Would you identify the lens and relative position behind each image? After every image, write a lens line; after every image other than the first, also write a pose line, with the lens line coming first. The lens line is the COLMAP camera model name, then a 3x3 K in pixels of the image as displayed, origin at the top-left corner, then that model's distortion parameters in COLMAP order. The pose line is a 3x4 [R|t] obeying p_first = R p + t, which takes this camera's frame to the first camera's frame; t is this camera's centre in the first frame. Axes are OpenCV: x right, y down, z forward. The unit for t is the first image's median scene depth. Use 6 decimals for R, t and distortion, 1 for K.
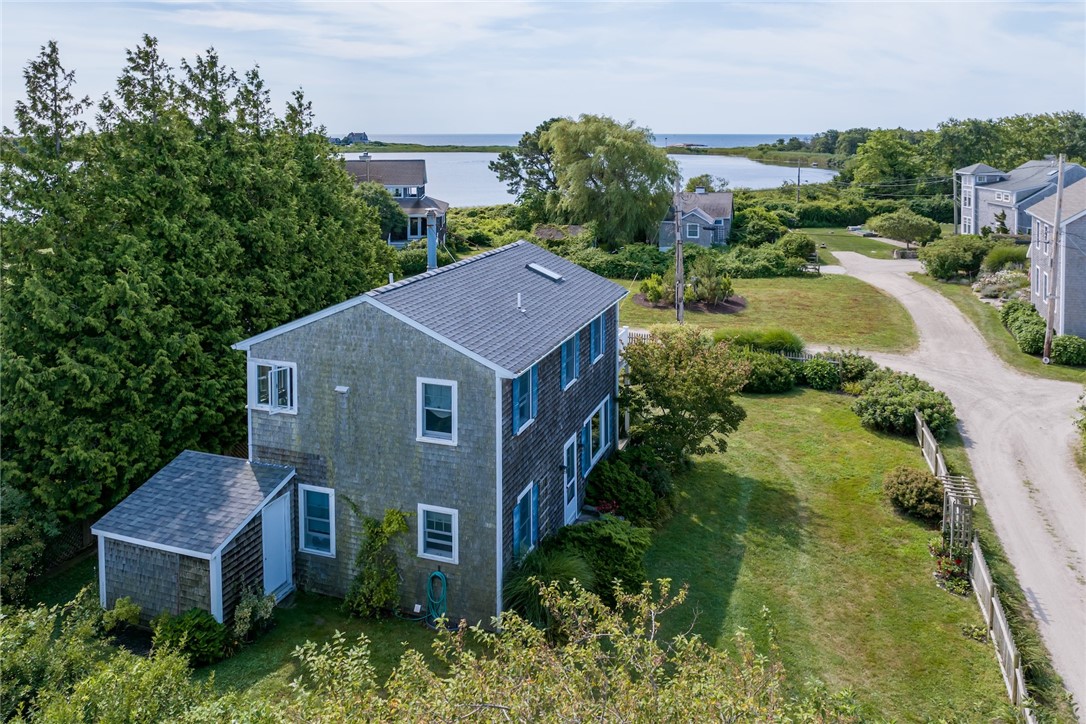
lens RADIAL K [[774.2, 0, 579.2], [0, 774.2, 187.9], [0, 0, 1]] dist [-0.032608, 0.000316]
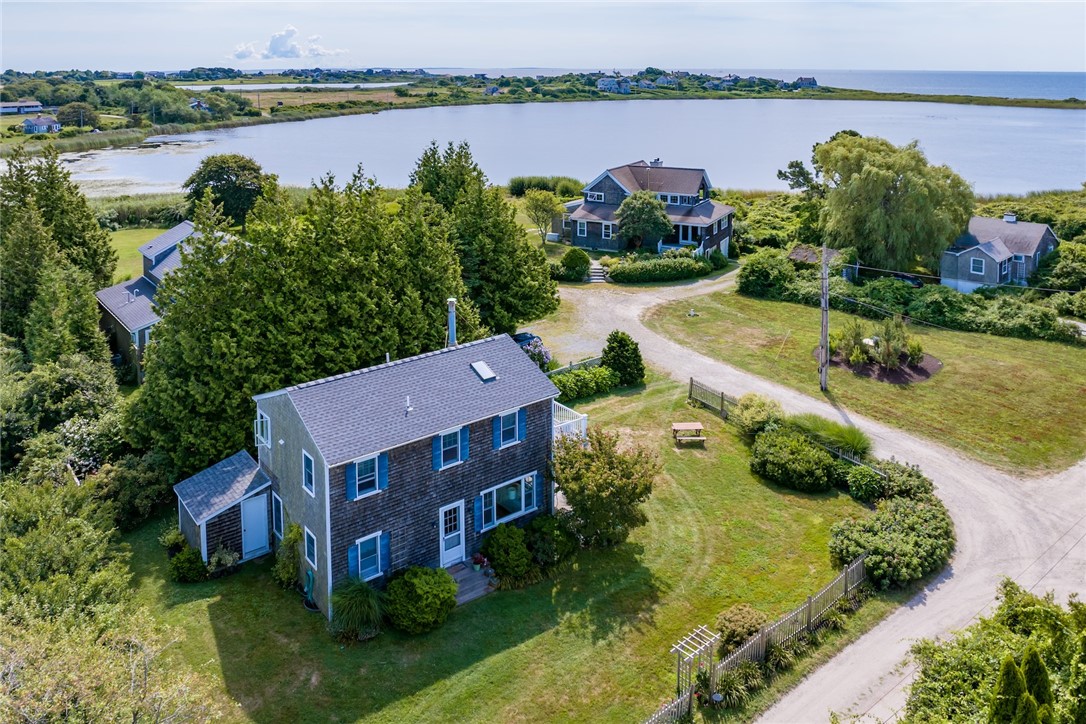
lens RADIAL K [[805.8, 0, 643.3], [0, 805.8, 172.3], [0, 0, 1]] dist [-0.027585, -0.001619]
pose [[0.869708, 0.079218, -0.487167, 0.832903], [-0.049303, 0.996043, 0.073947, -0.342939], [0.491097, -0.040293, 0.870172, -0.040112]]
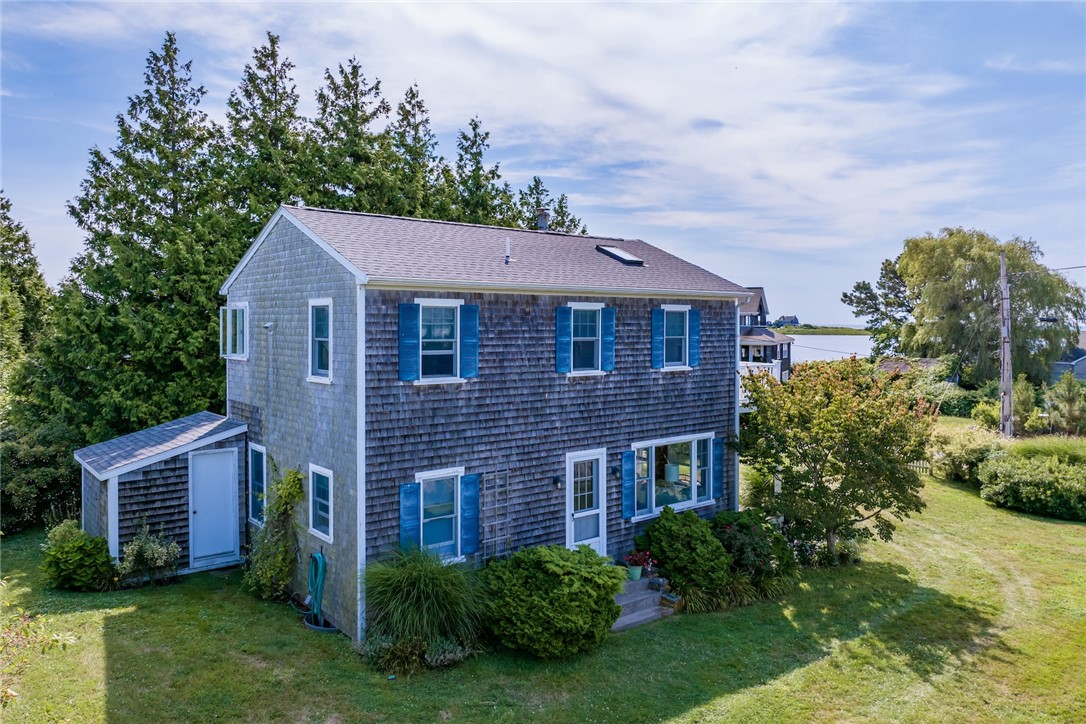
lens RADIAL K [[765.3, 0, 618.9], [0, 765.3, 365.3], [0, 0, 1]] dist [-0.041424, 0.003775]
pose [[0.869429, 0.023963, -0.493477, 0.328292], [-0.033307, 0.999394, -0.010151, 0.225952], [0.492934, 0.025262, 0.869700, 0.349618]]
